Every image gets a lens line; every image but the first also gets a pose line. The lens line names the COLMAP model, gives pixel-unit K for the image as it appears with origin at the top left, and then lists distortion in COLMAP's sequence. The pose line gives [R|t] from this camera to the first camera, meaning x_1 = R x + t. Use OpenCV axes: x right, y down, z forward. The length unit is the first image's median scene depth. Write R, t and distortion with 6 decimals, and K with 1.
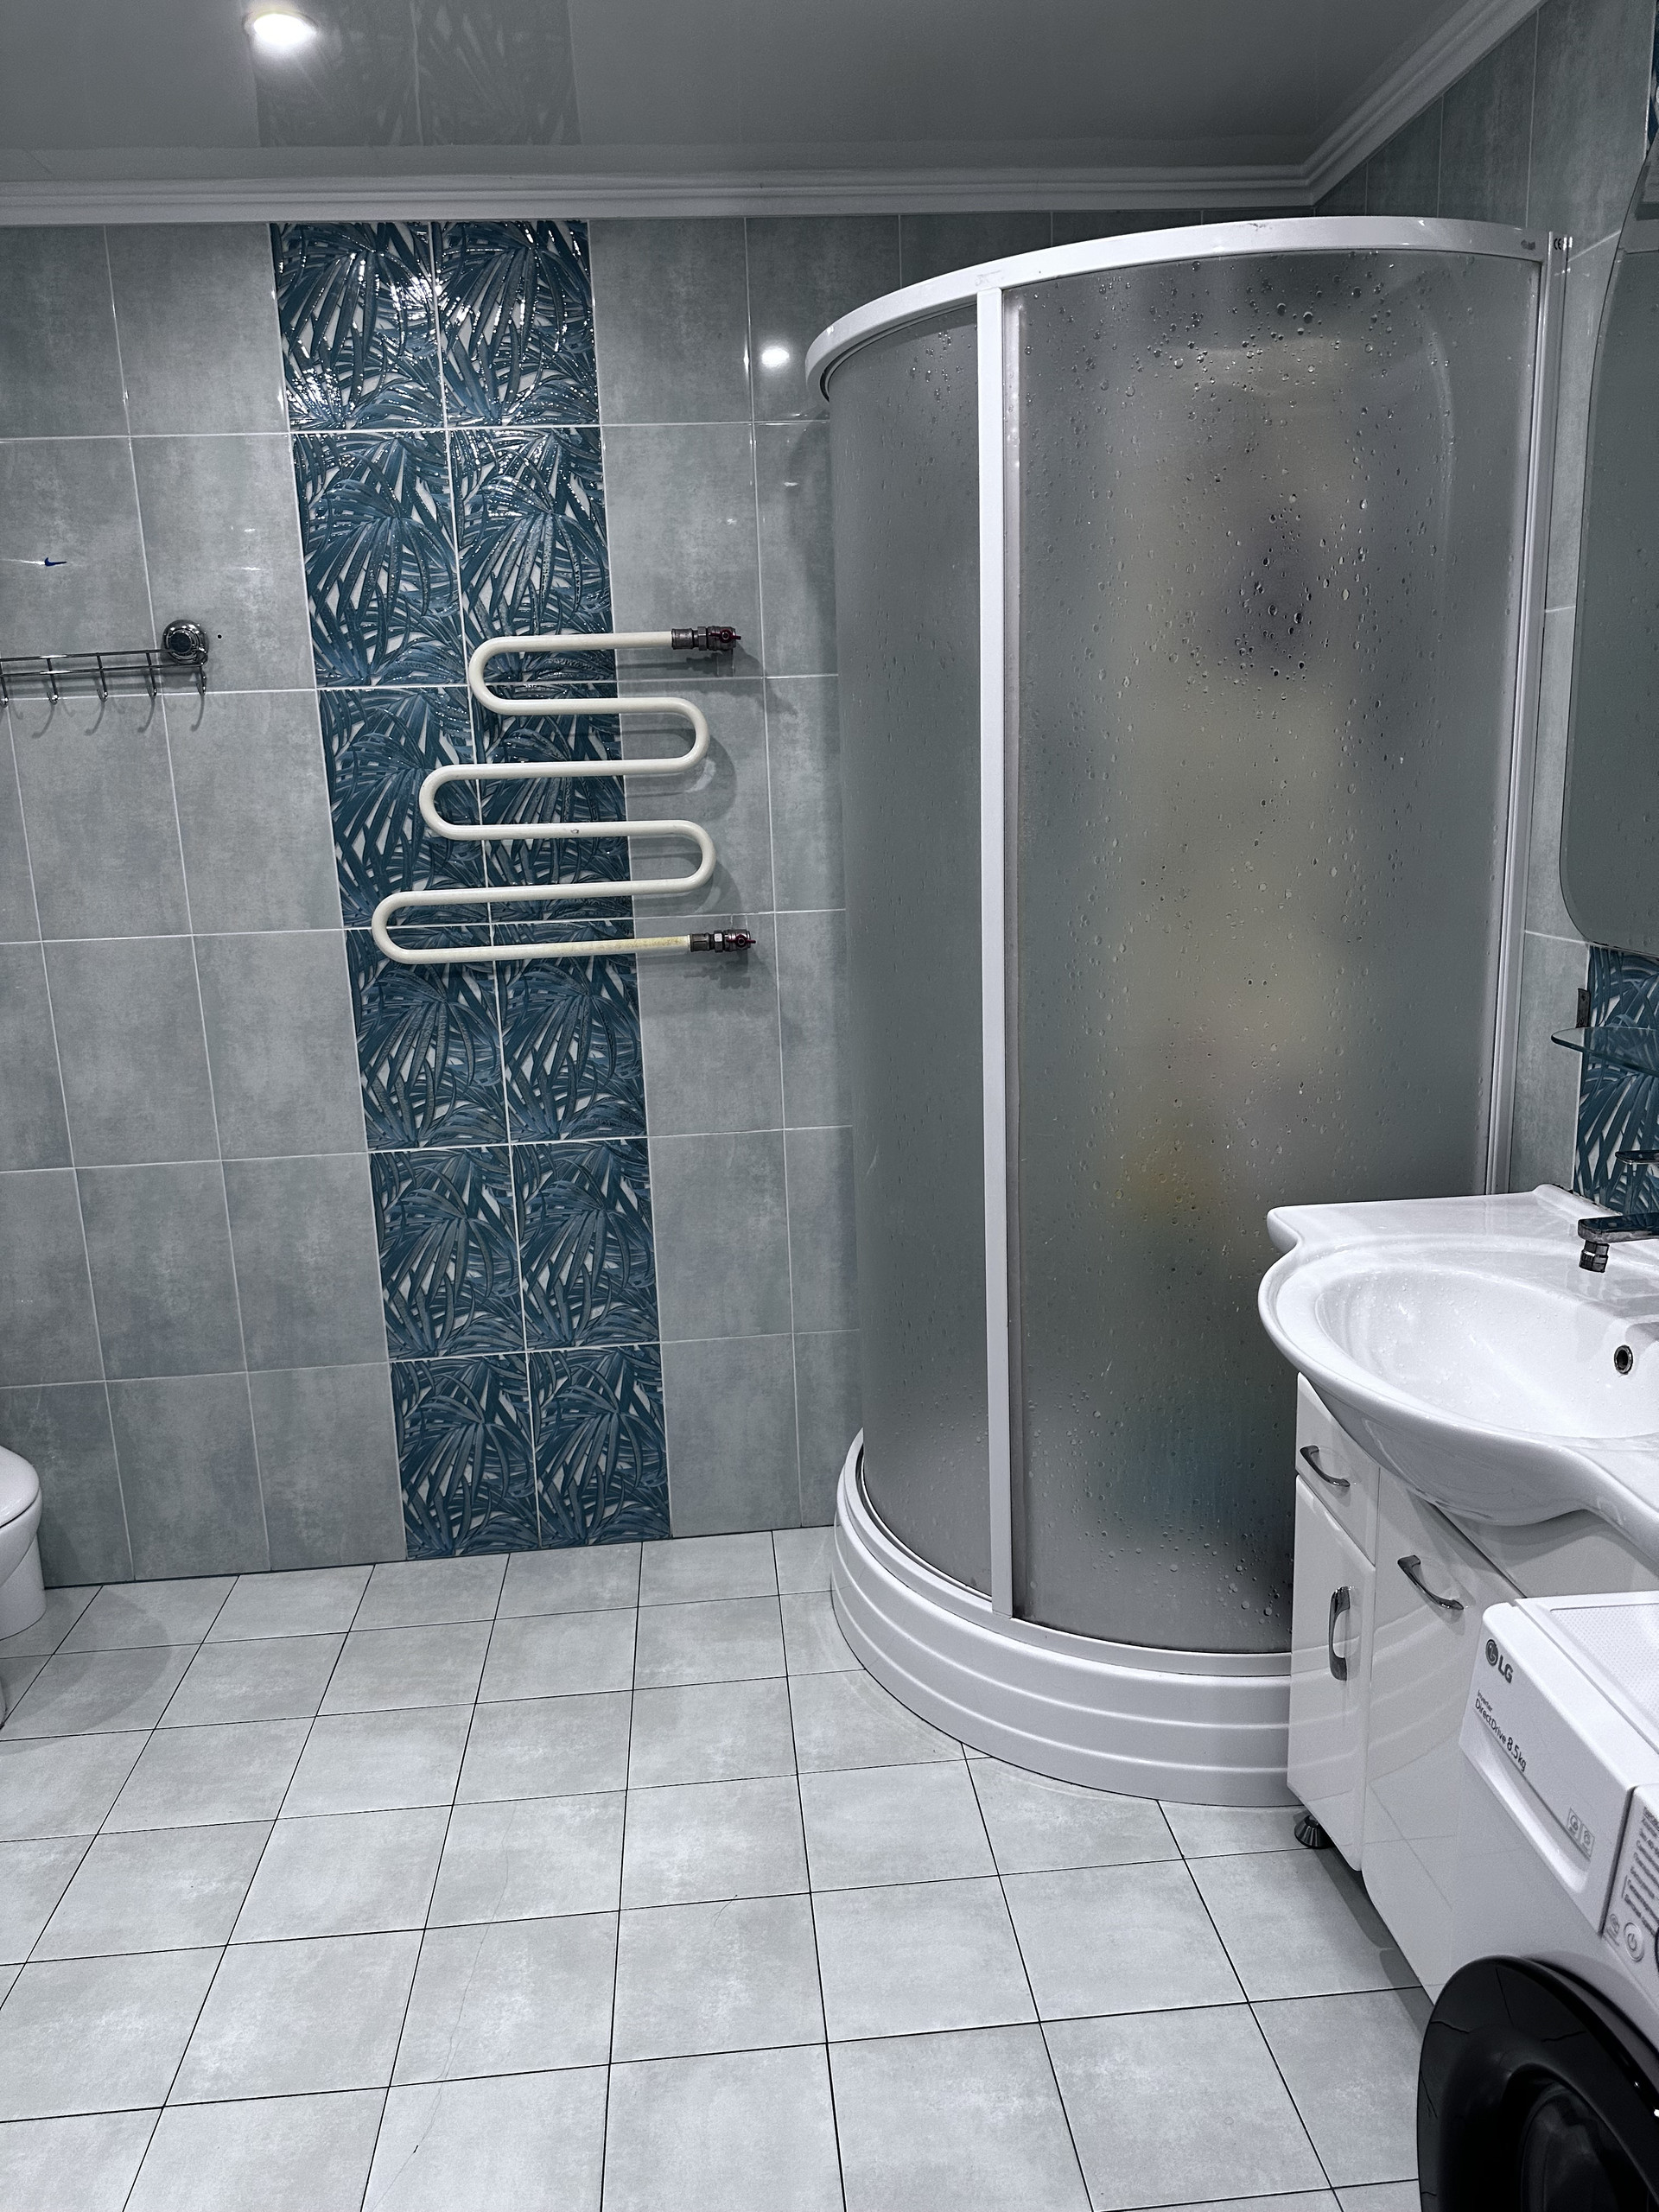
lens RADIAL K [[1576.6, 0, 784.5], [0, 1576.6, 1146.7], [0, 0, 1]] dist [0.233651, -0.343007]
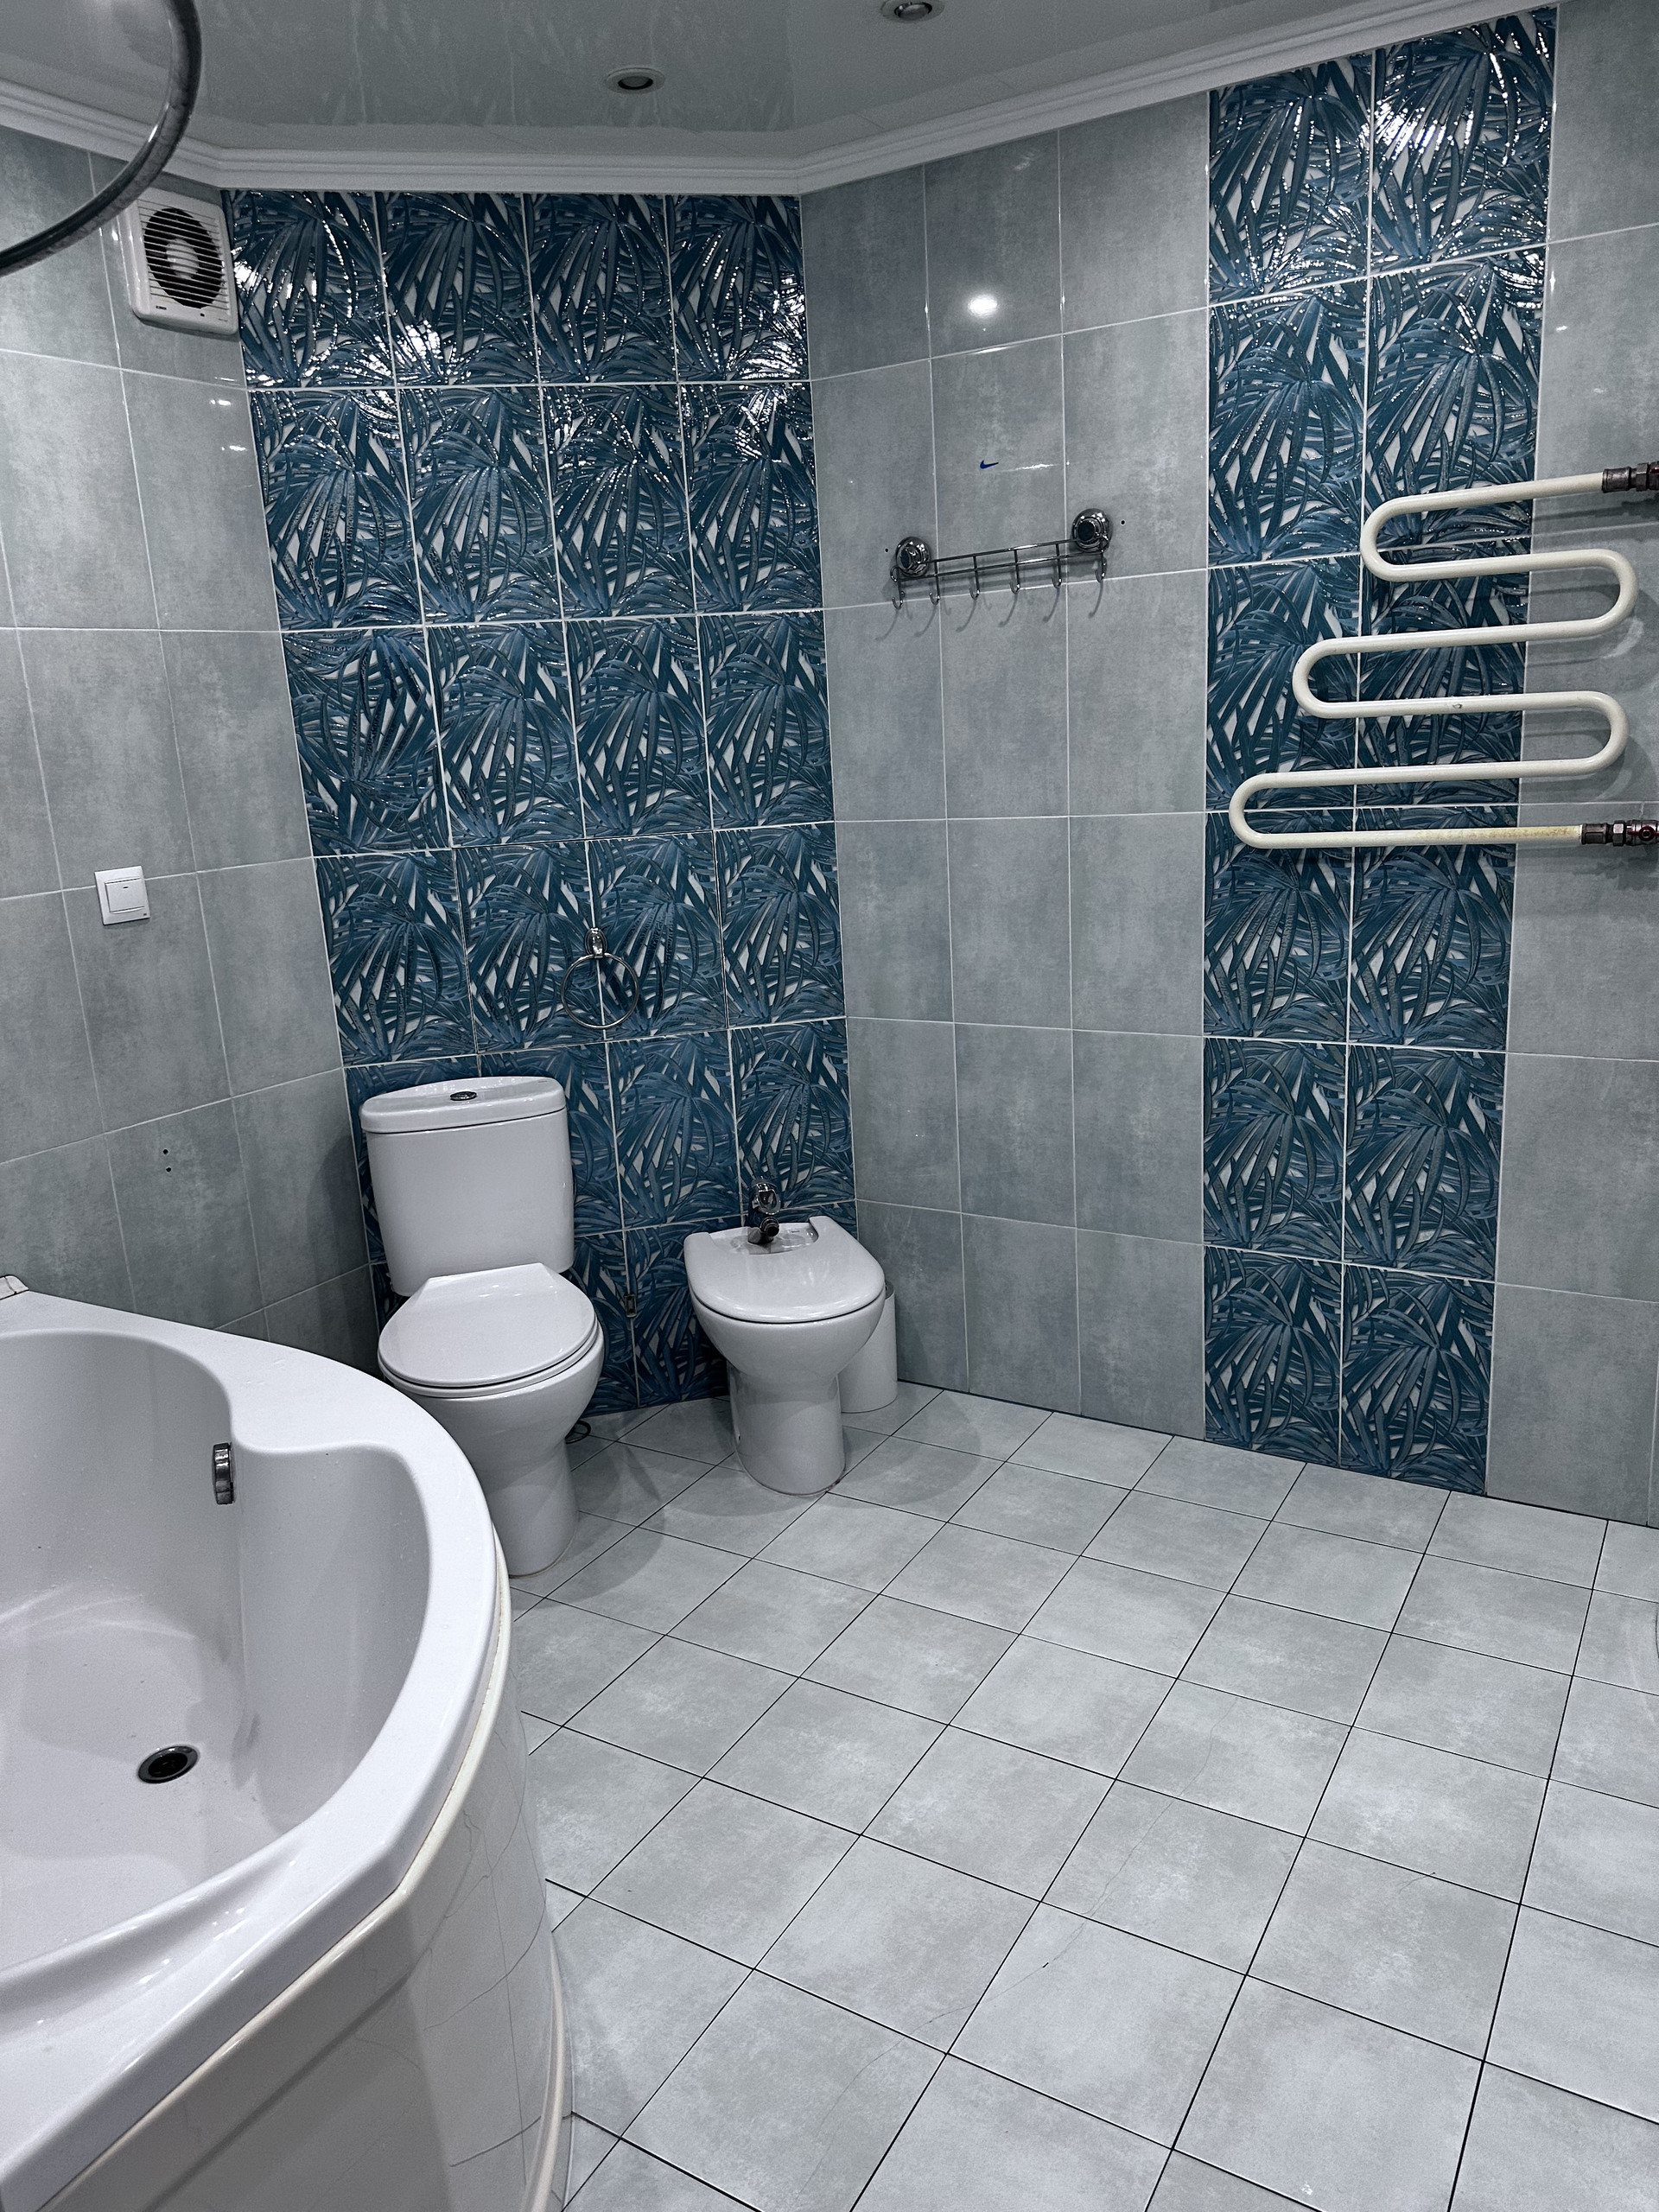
lens RADIAL K [[1581.7, 0, 825.3], [0, 1581.7, 1120.1], [0, 0, 1]] dist [0.198544, -0.287514]
pose [[0.827987, 0.140199, -0.542938, 0.099641], [-0.107251, 0.989960, 0.092071, -0.011938], [0.550395, -0.018003, 0.834710, 0.029746]]
